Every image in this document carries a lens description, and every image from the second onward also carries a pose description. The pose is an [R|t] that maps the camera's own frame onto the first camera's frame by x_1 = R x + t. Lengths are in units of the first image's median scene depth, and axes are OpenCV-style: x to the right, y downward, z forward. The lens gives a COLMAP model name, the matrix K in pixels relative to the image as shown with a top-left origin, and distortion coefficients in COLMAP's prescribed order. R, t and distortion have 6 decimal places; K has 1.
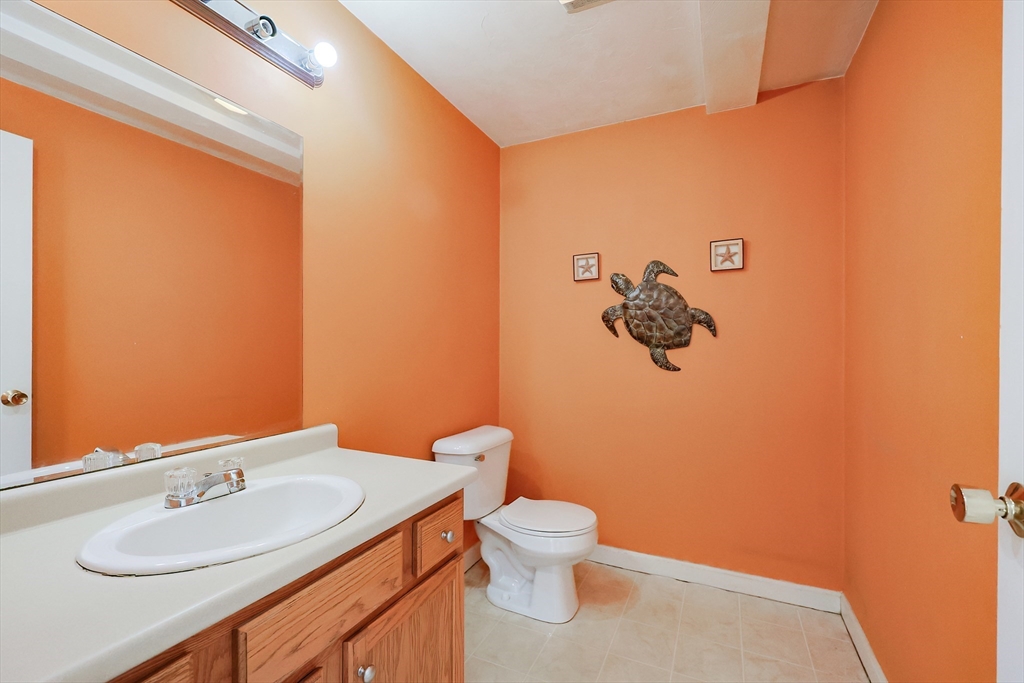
lens RADIAL K [[436.2, 0, 512.0], [0, 436.2, 341.5], [0, 0, 1]] dist [0.000426, 0.000151]
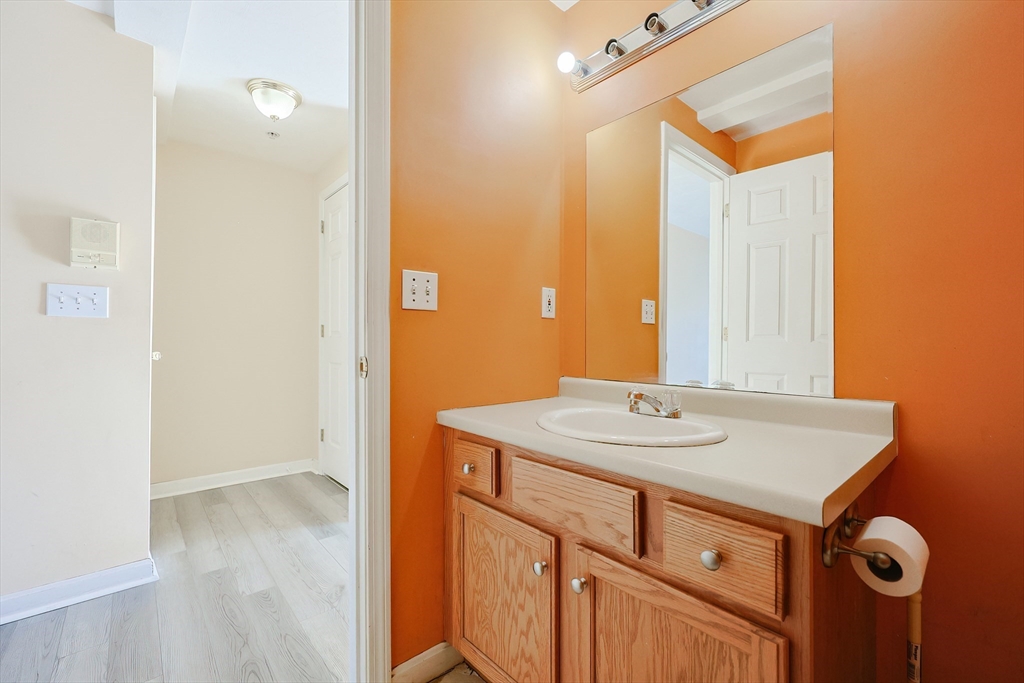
lens RADIAL K [[436.2, 0, 512.0], [0, 436.2, 341.5], [0, 0, 1]] dist [0.000426, 0.000151]
pose [[-0.392662, -0.004941, -0.919669, 0.650097], [0.005121, 0.999958, -0.007559, 0.156450], [0.919668, -0.007677, -0.392621, 1.156755]]
